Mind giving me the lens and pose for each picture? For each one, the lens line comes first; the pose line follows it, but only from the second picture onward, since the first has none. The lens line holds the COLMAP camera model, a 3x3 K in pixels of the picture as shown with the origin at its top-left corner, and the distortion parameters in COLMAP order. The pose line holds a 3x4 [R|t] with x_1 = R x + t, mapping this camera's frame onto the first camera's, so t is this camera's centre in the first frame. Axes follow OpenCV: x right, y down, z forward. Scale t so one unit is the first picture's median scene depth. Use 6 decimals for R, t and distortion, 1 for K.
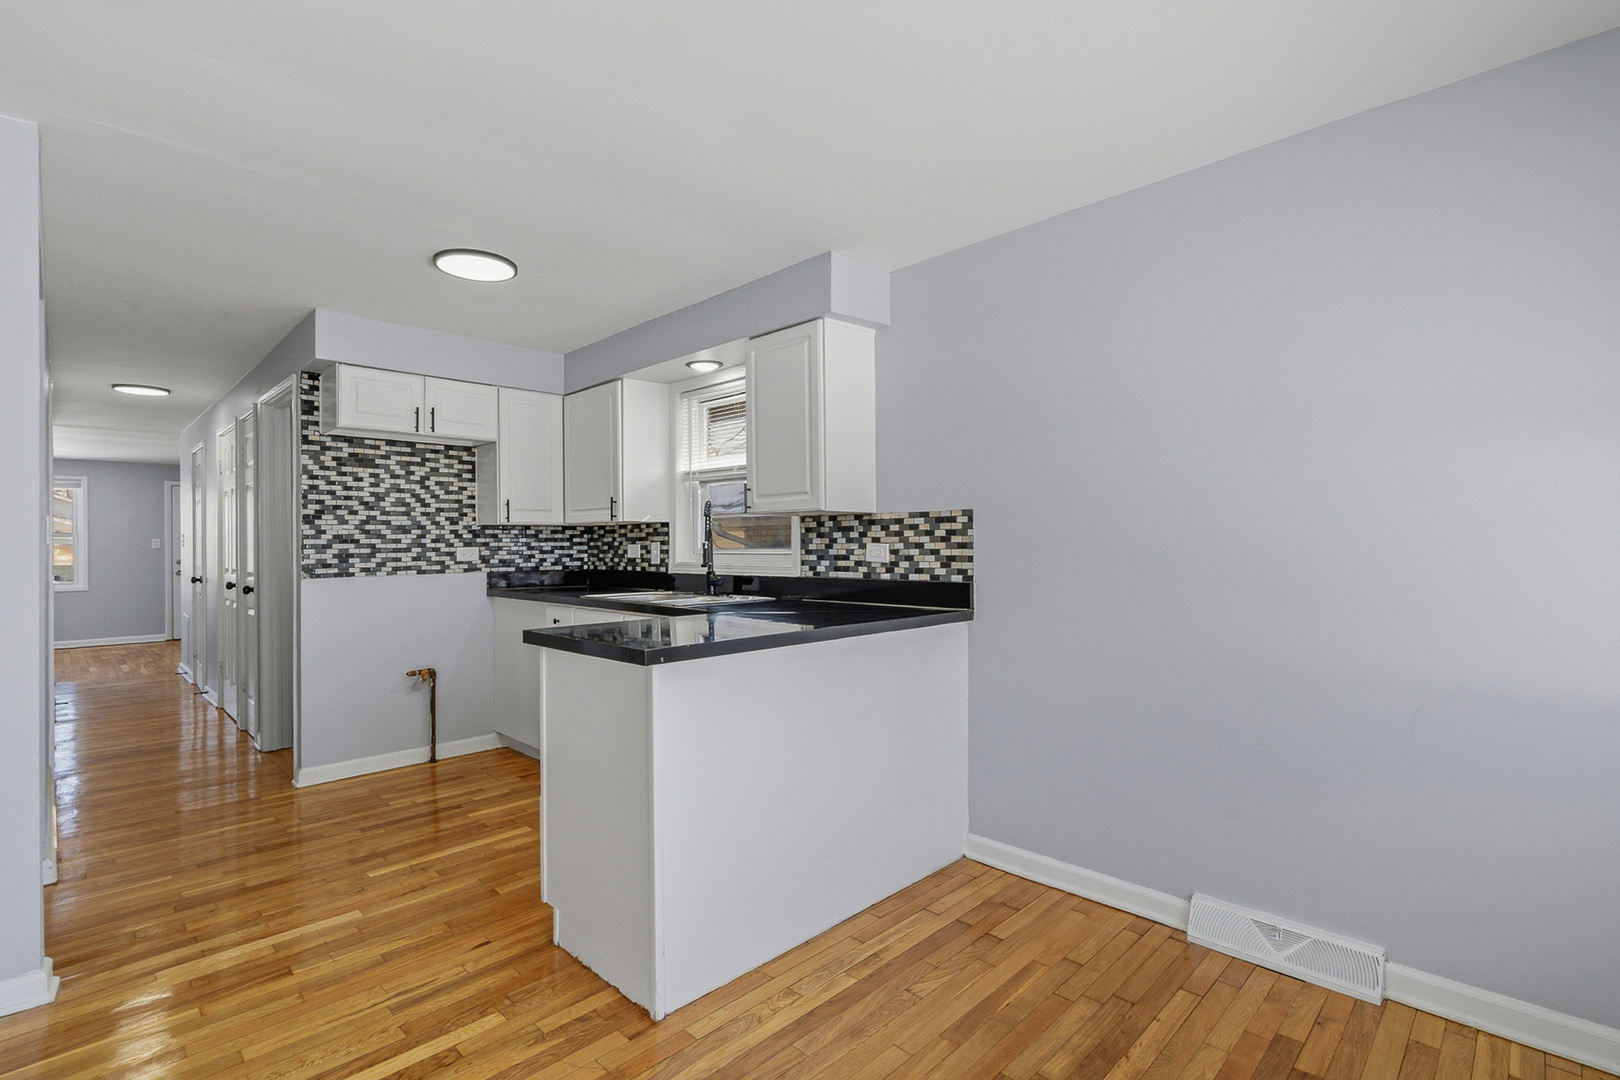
lens RADIAL K [[749.4, 0, 803.2], [0, 749.4, 536.2], [0, 0, 1]] dist [0.002242, 0.000344]
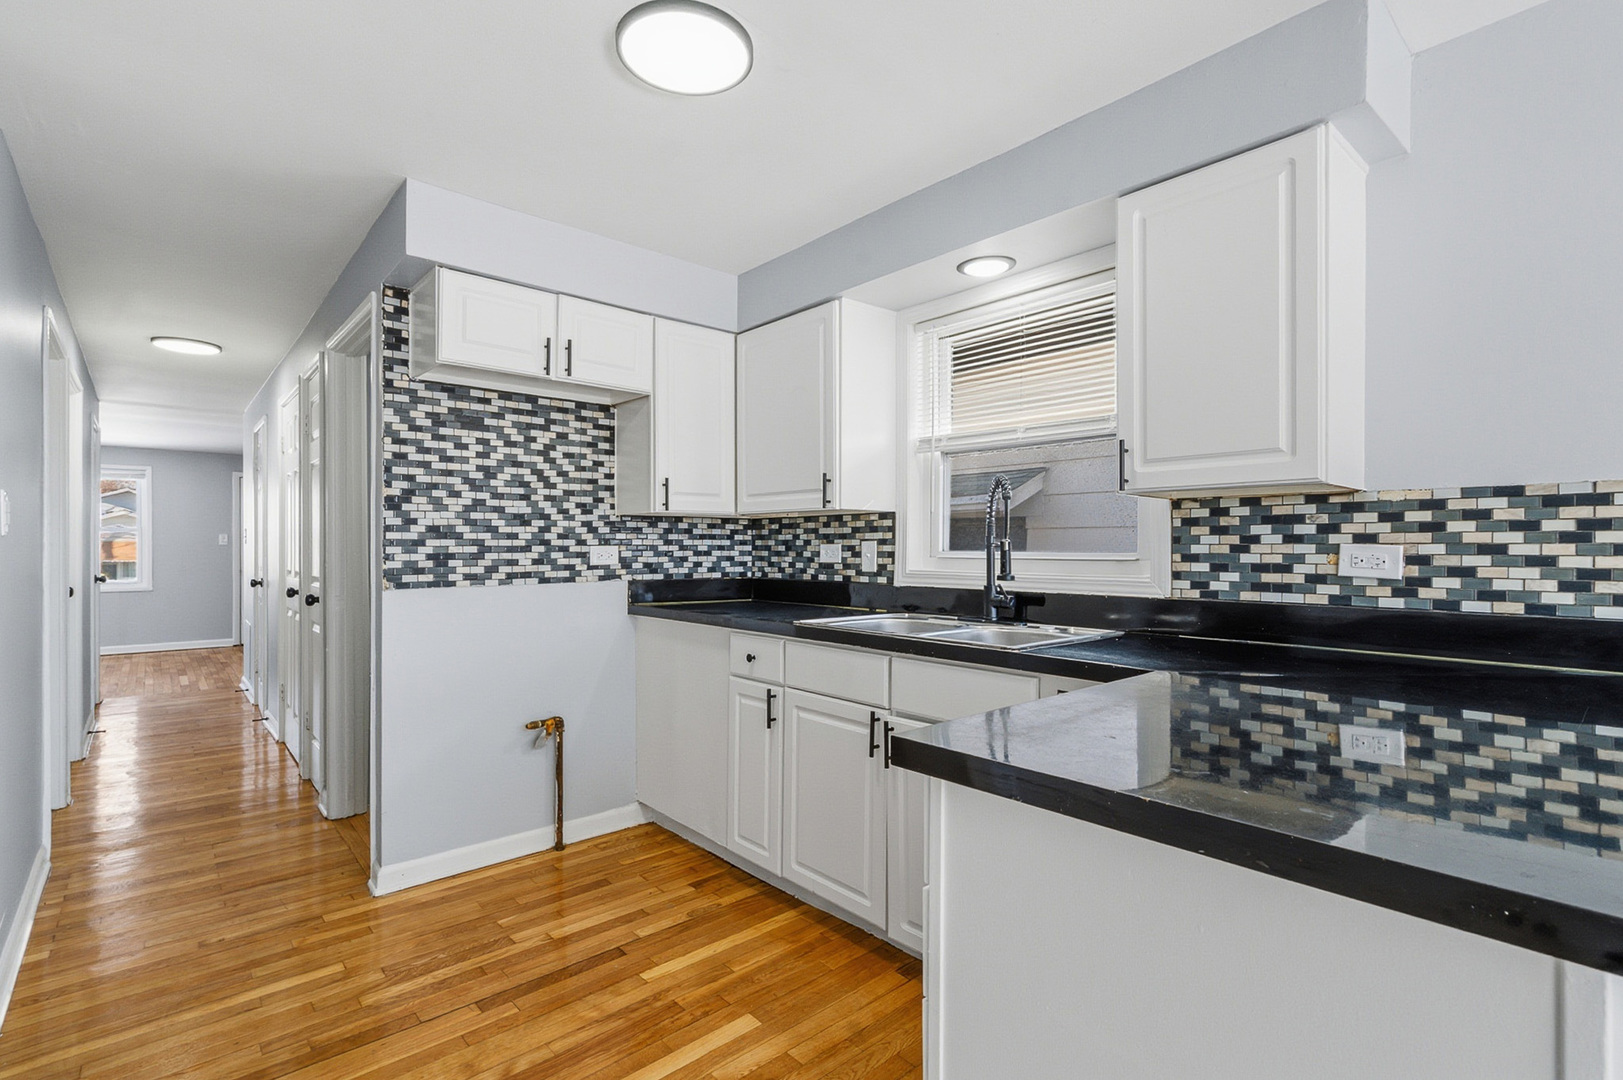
lens RADIAL K [[759.6, 0, 815.5], [0, 759.6, 542.8], [0, 0, 1]] dist [-0.000659, 0.000726]
pose [[0.998073, 0.008272, -0.061504, -0.222699], [-0.007920, 0.999951, 0.005969, 0.006553], [0.061551, -0.005471, 0.998089, 0.319020]]
